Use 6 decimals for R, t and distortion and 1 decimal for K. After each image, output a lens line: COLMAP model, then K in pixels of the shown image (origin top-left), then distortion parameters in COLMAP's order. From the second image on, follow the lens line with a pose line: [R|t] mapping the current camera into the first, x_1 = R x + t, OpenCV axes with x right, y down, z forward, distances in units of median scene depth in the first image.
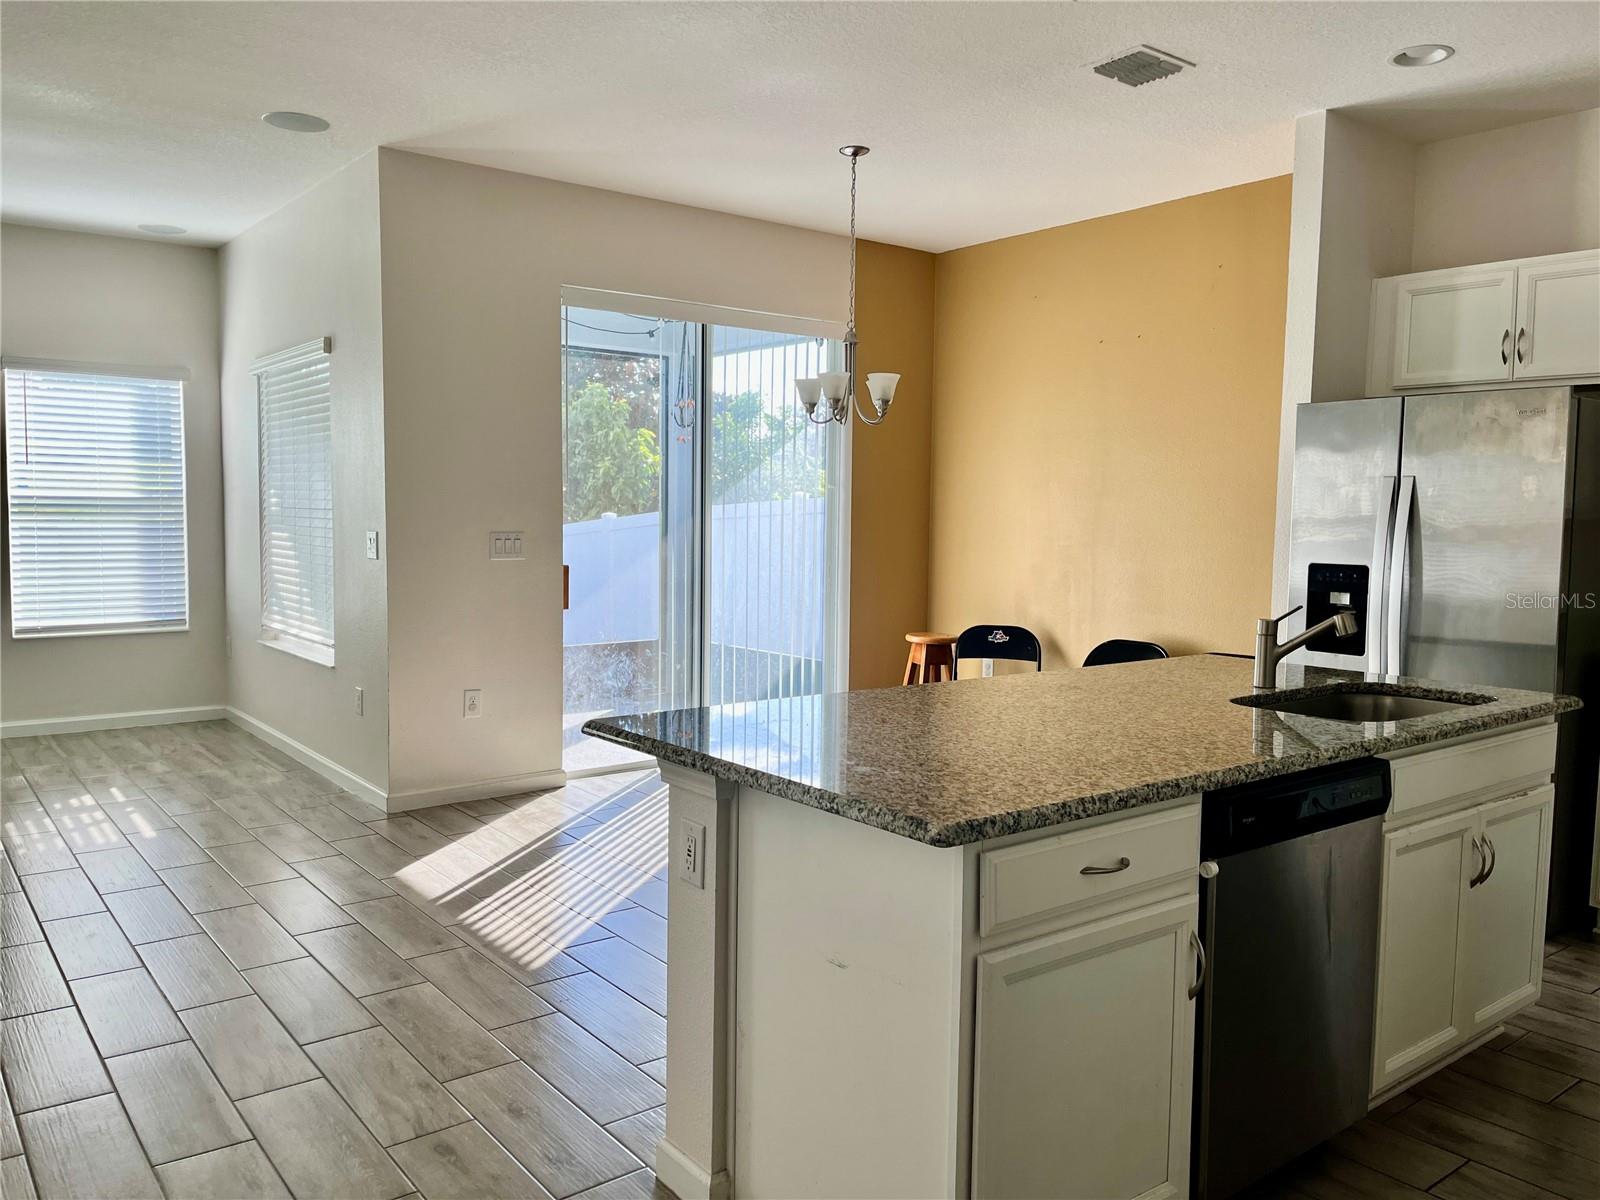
lens RADIAL K [[1214.1, 0, 800.0], [0, 1214.1, 600.0], [0, 0, 1]] dist [0.003385, -0.004769]
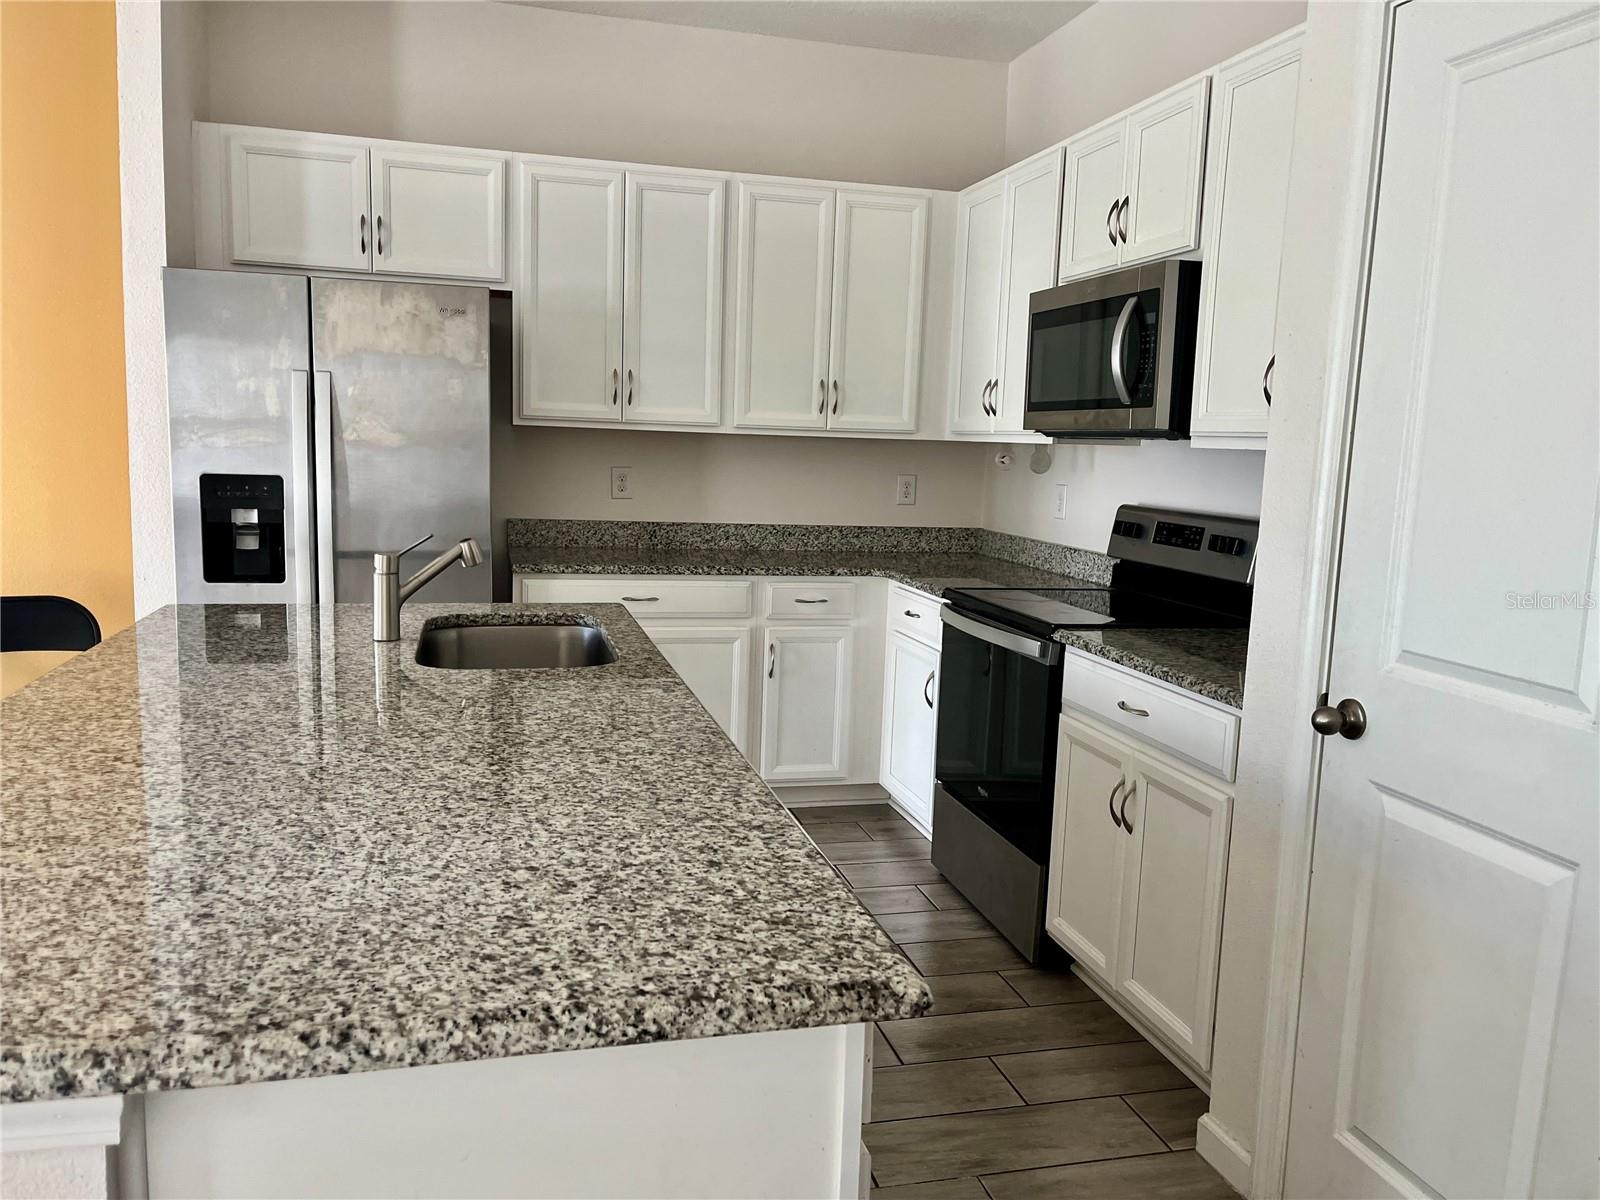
lens RADIAL K [[1214.1, 0, 800.0], [0, 1214.1, 600.0], [0, 0, 1]] dist [0.003385, -0.004769]
pose [[0.397298, -0.122197, 0.909518, -0.173062], [0.039857, 0.992457, 0.115930, -0.026867], [-0.916824, -0.009808, 0.399171, 0.342236]]
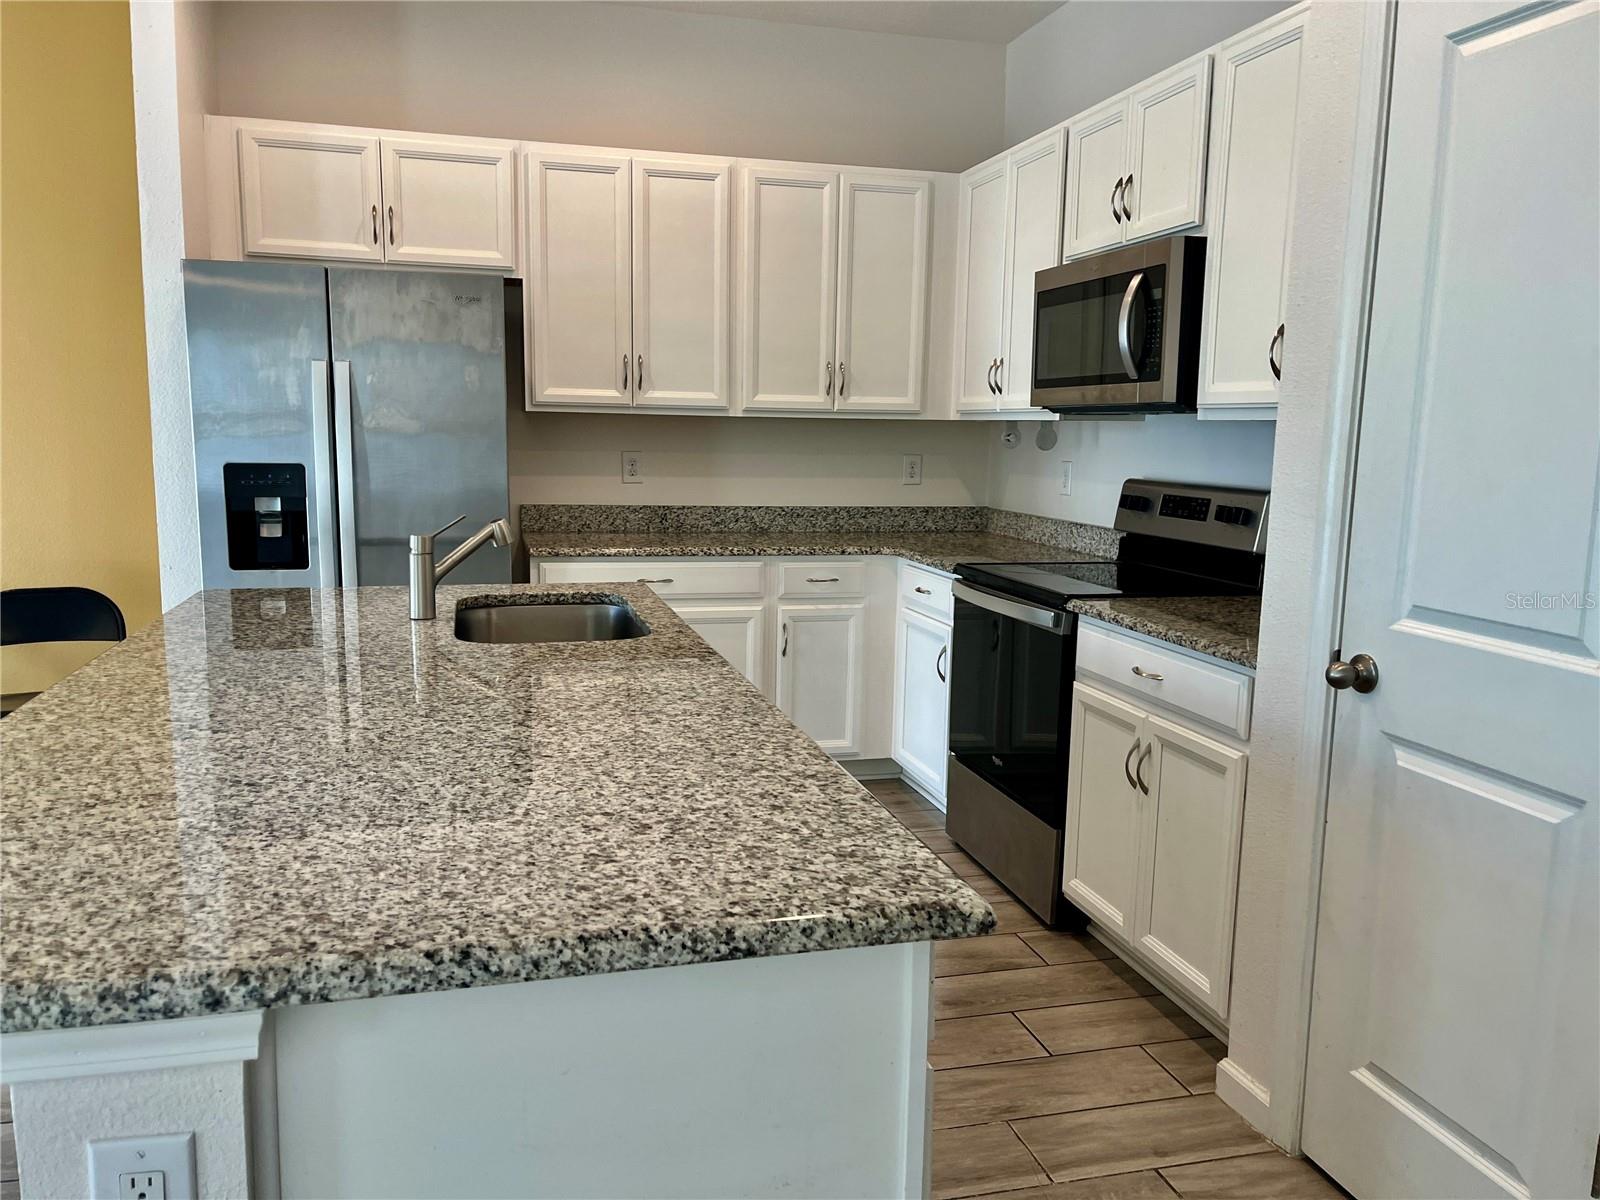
lens RADIAL K [[1213.5, 0, 800.0], [0, 1213.5, 600.0], [0, 0, 1]] dist [0.009653, 0.003423]
pose [[0.390198, -0.137899, 0.910346, -0.197108], [0.057132, 0.990442, 0.125544, -0.021748], [-0.918957, 0.003023, 0.394347, 0.349478]]
